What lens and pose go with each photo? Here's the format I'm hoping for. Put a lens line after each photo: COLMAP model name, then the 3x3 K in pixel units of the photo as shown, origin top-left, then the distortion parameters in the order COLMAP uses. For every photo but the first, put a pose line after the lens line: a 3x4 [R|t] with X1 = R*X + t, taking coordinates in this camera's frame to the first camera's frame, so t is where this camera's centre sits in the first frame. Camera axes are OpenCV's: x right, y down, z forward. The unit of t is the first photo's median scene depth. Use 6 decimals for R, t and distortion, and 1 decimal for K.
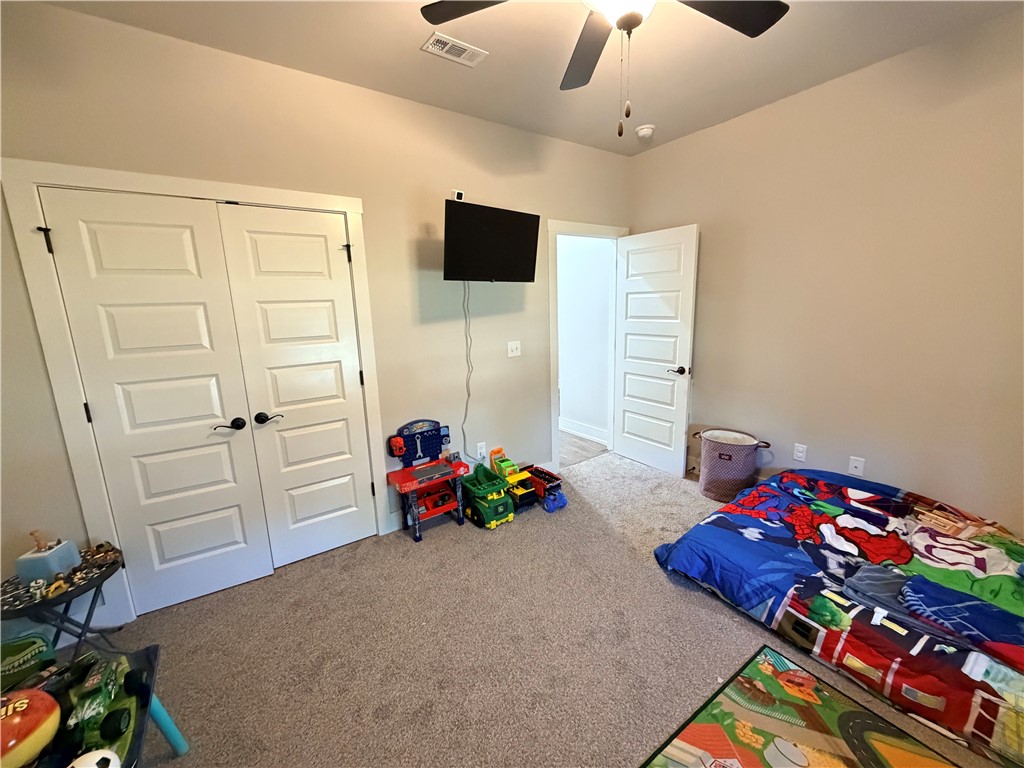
lens RADIAL K [[408.3, 0, 511.7], [0, 408.3, 383.8], [0, 0, 1]] dist [0.000735, -0.000455]
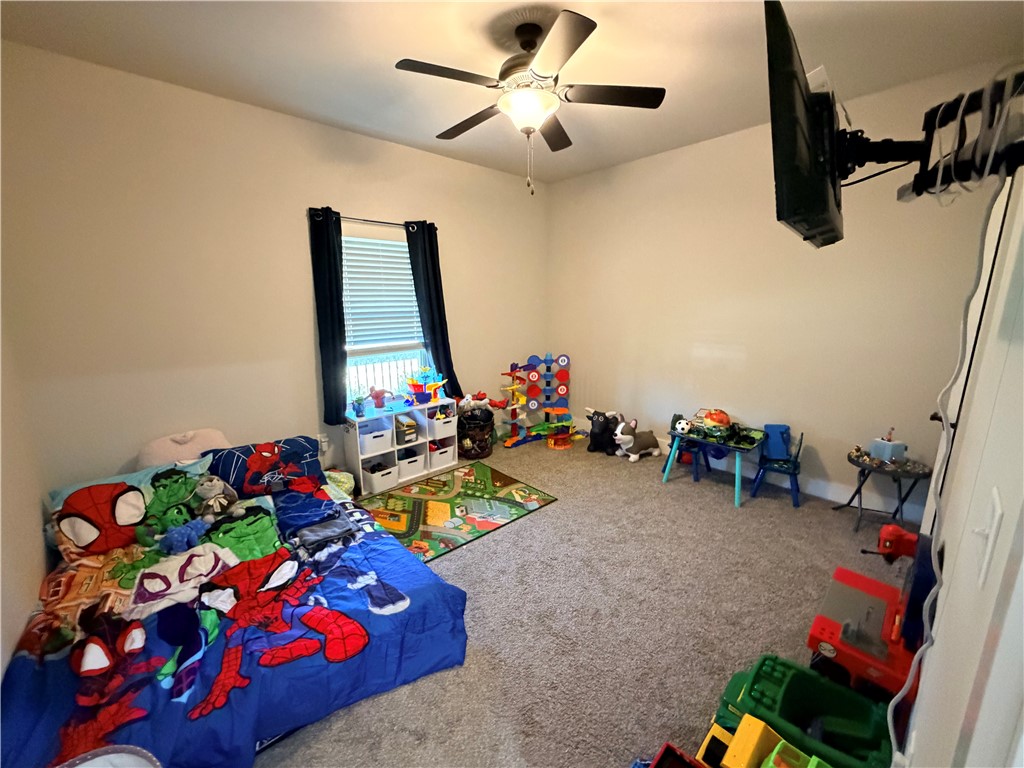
lens RADIAL K [[408.3, 0, 513.6], [0, 408.3, 384.0], [0, 0, 1]] dist [0.000735, -0.000455]
pose [[-0.989765, 0.055624, -0.131420, 0.462976], [0.001423, 0.924711, 0.380668, -0.410908], [0.142699, 0.376585, -0.915325, 2.069053]]
